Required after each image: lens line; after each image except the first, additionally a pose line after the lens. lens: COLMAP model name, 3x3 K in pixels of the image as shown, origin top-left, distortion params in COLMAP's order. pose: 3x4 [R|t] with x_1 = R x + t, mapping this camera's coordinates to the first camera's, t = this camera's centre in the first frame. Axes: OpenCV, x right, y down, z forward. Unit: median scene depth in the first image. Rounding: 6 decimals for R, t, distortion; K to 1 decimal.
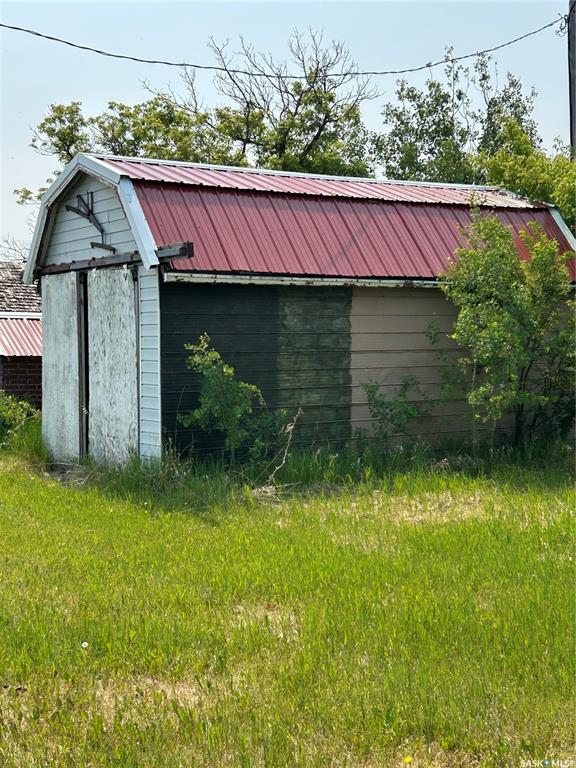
lens RADIAL K [[1144.7, 0, 288.0], [0, 1144.7, 385.1], [0, 0, 1]] dist [0.067368, 0.000000]
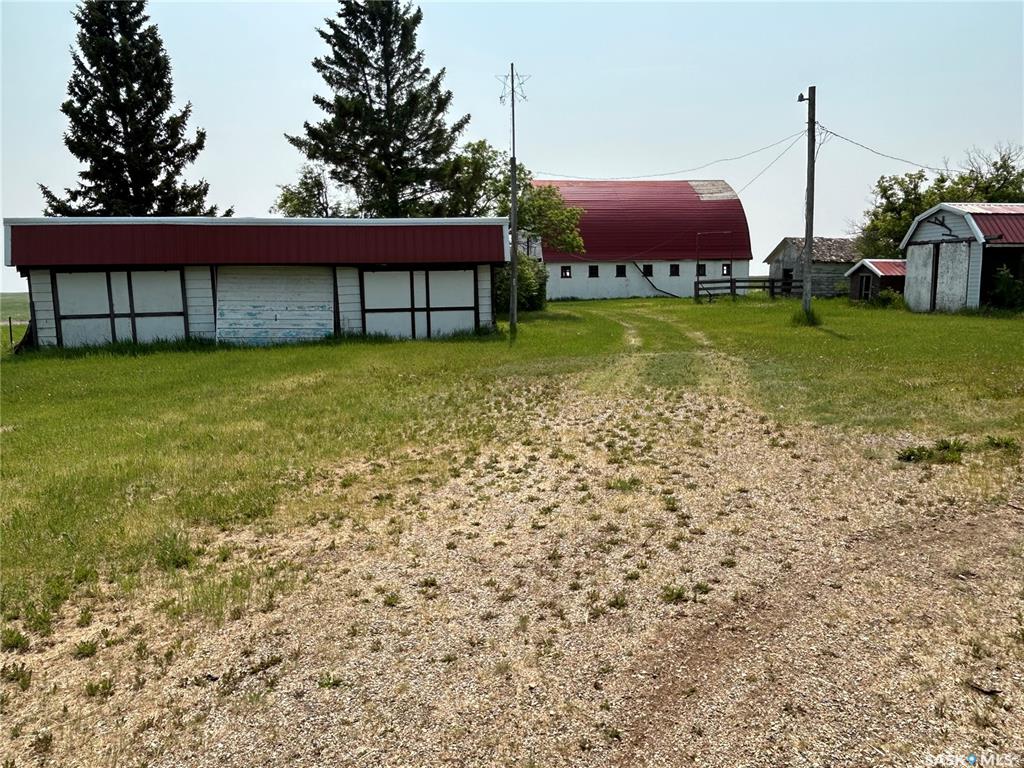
lens RADIAL K [[753.0, 0, 512.7], [0, 753.0, 381.4], [0, 0, 1]] dist [-0.009842, -0.004636]
pose [[0.938699, 0.033434, -0.343112, -0.530968], [-0.001006, 0.995547, 0.094257, 0.069652], [0.344735, -0.088134, 0.934553, -1.179109]]
